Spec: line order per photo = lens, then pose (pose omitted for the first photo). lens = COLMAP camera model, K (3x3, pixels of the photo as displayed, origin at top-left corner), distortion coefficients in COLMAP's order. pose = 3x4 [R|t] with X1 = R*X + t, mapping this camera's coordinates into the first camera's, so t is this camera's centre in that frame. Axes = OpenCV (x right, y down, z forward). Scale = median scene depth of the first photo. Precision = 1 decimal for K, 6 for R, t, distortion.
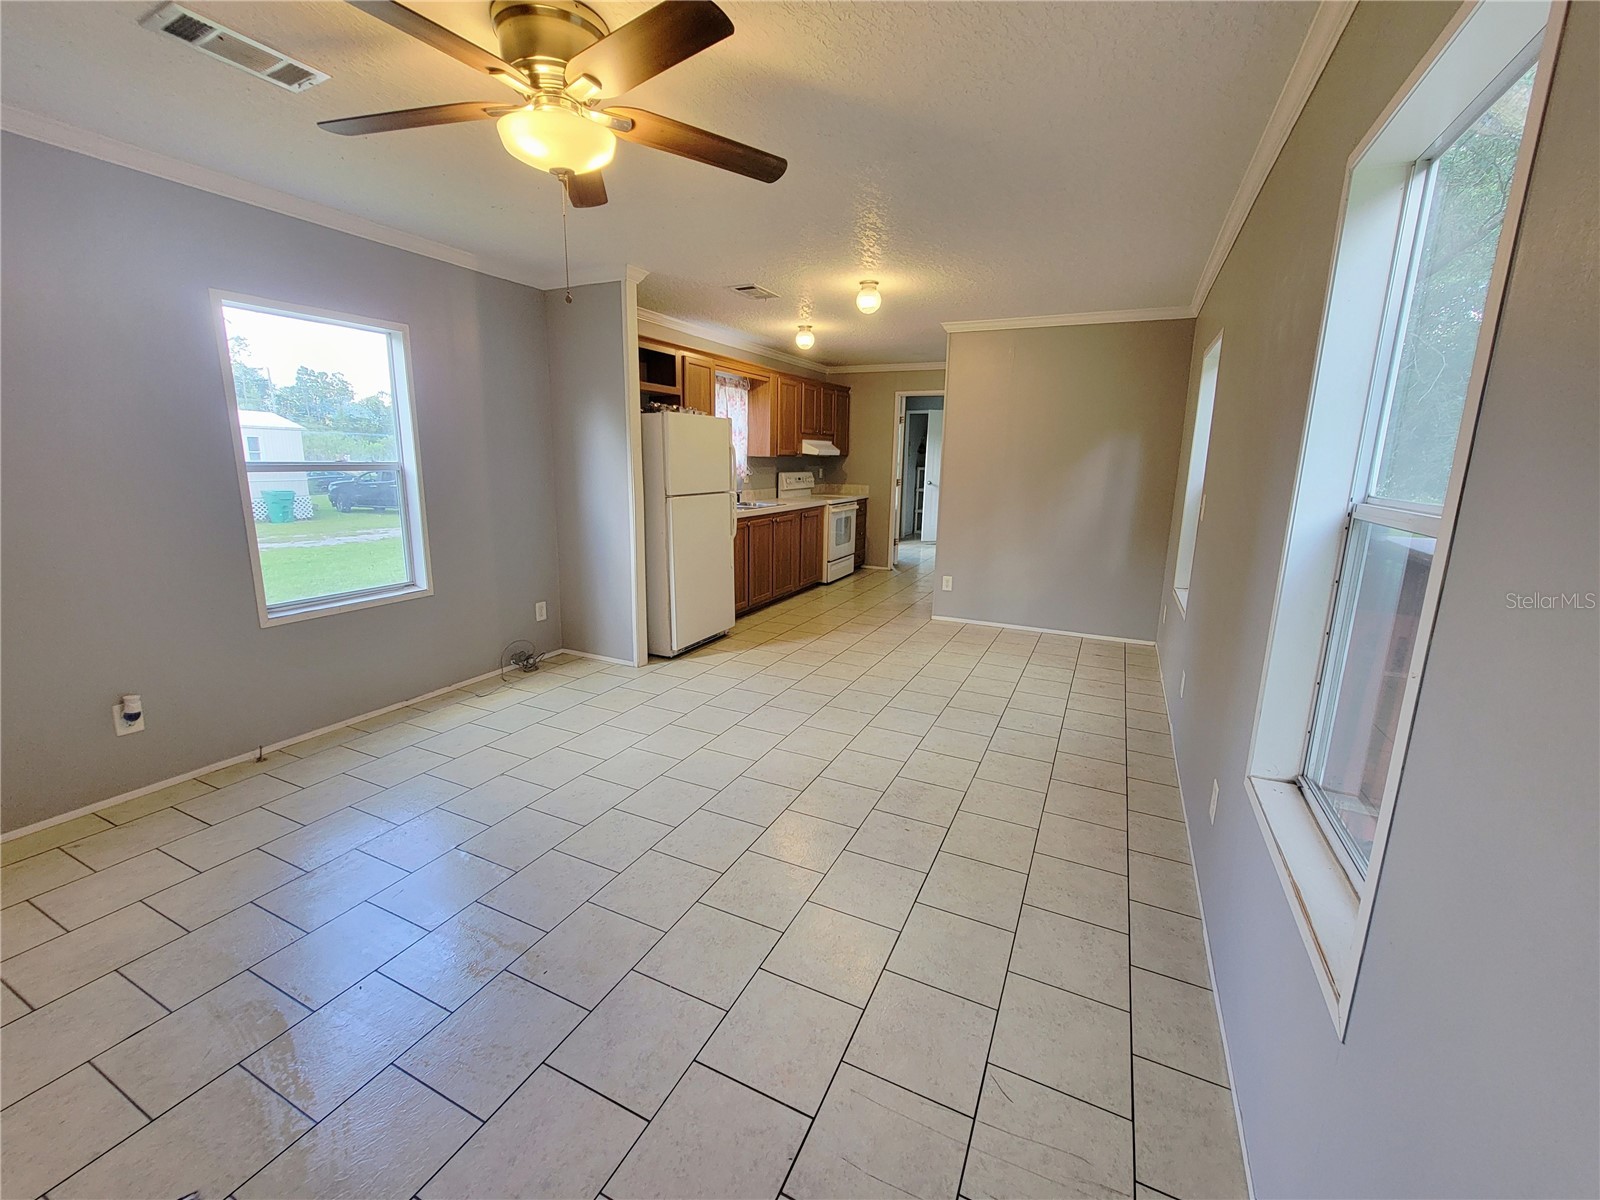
lens RADIAL K [[656.3, 0, 799.3], [0, 656.3, 596.1], [0, 0, 1]] dist [-0.003485, 0.000183]
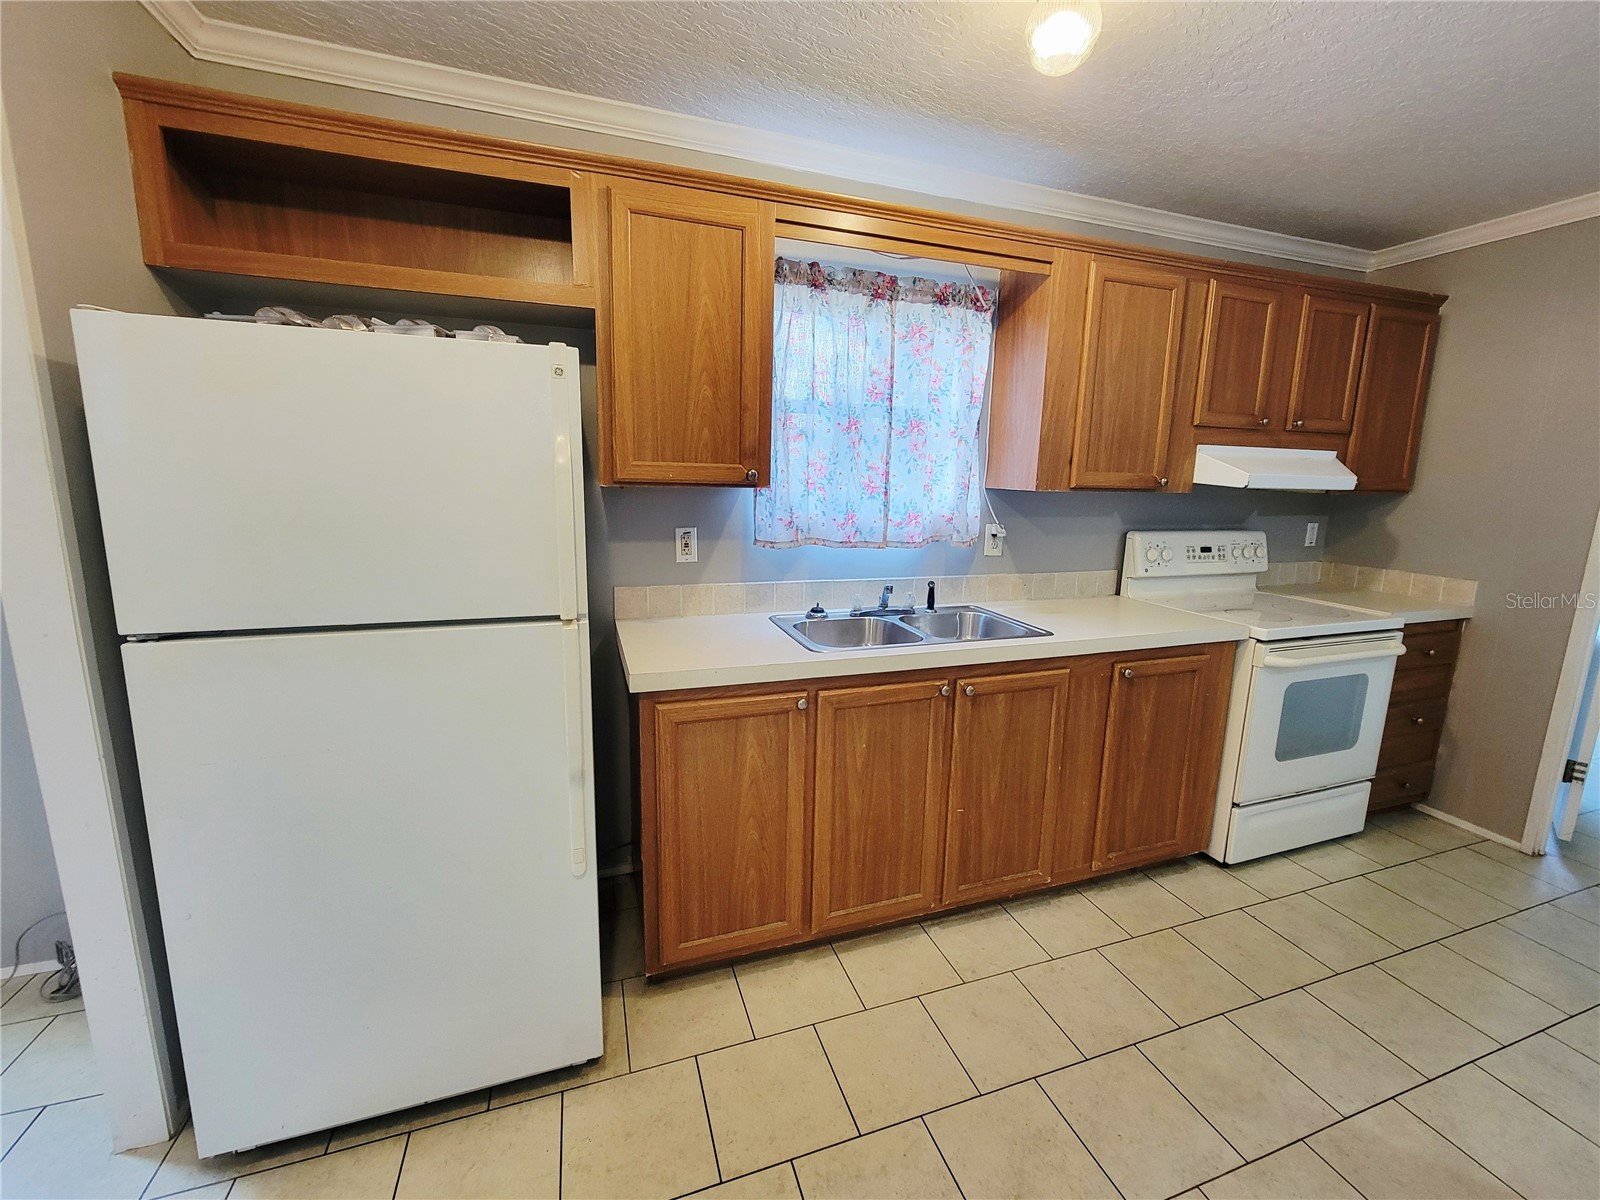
lens RADIAL K [[656.3, 0, 807.5], [0, 656.3, 588.0], [0, 0, 1]] dist [-0.003485, 0.000183]
pose [[0.708715, 0.122286, -0.694816, 0.107136], [-0.157133, 0.987485, 0.013519, -0.131371], [0.687774, 0.099597, 0.719060, 0.595402]]
